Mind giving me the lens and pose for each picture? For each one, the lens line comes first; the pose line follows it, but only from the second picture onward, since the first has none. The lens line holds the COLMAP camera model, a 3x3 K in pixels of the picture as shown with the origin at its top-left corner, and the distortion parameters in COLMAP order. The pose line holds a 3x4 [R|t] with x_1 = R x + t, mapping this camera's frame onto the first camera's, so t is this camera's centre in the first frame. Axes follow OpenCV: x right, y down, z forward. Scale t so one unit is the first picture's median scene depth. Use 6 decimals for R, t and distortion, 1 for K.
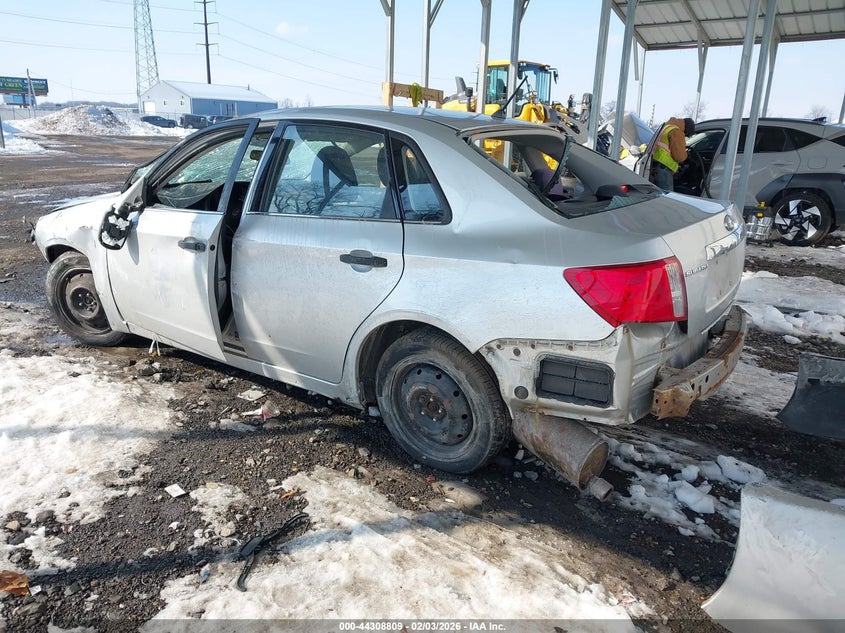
lens RADIAL K [[638.2, 0, 421.1], [0, 638.2, 315.3], [0, 0, 1]] dist [0.013053, 0.003391]
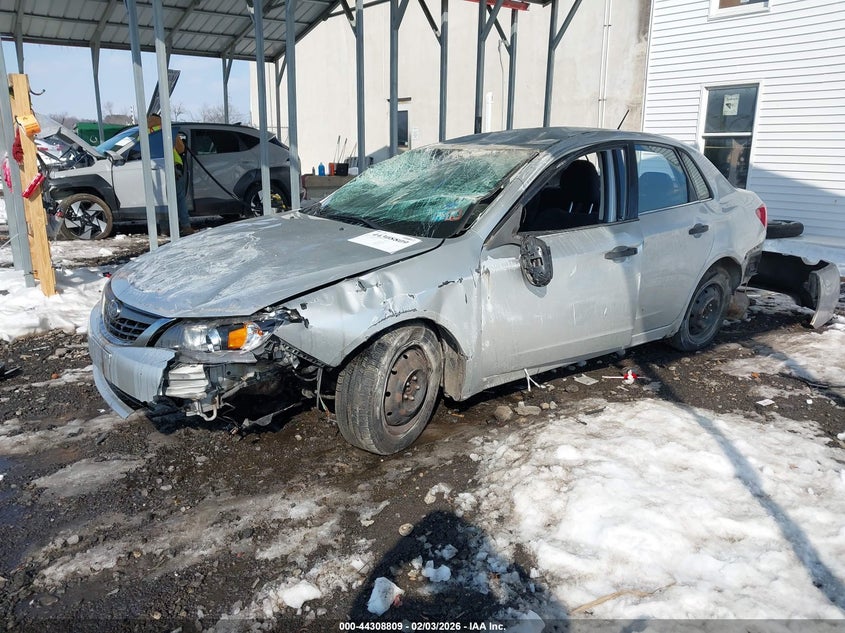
lens RADIAL K [[669.1, 0, 420.0], [0, 669.1, 318.6], [0, 0, 1]] dist [-0.001841, -0.004040]
pose [[0.288610, -0.256273, 0.922512, -0.646271], [0.261436, 0.947991, 0.181560, -0.120813], [-0.921062, 0.188778, 0.340599, 0.400573]]
